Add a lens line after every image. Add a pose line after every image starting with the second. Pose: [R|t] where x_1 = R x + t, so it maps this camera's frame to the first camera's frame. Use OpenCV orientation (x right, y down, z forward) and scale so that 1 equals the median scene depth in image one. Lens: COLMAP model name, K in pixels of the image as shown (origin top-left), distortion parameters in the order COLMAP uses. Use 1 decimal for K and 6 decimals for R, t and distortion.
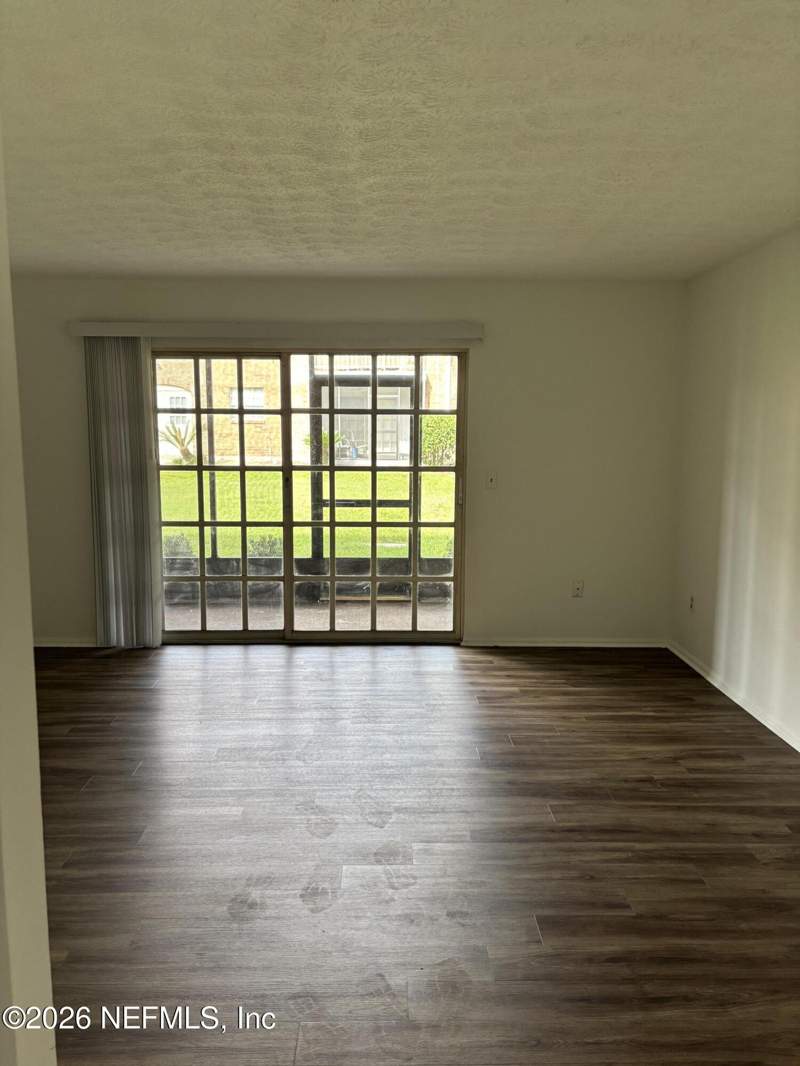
lens RADIAL K [[811.5, 0, 394.4], [0, 811.5, 535.6], [0, 0, 1]] dist [0.055730, -0.053138]
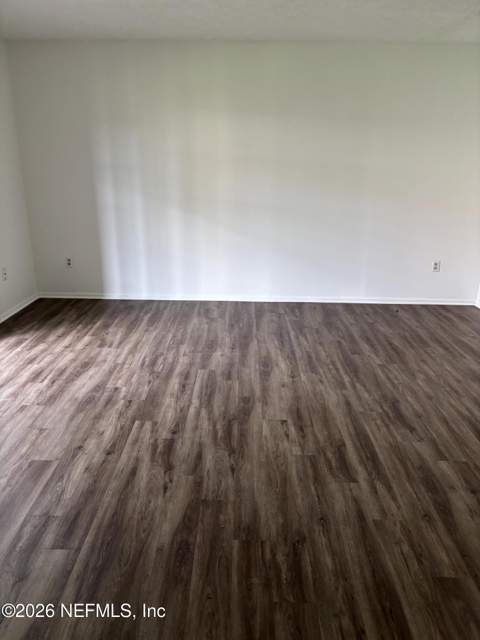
lens RADIAL K [[487.2, 0, 239.8], [0, 487.2, 320.0], [0, 0, 1]] dist [0.055730, -0.053138]
pose [[0.026753, -0.314456, 0.948895, -0.666526], [0.129188, 0.942362, 0.308649, -0.075110], [-0.991259, 0.114328, 0.065835, 0.677487]]
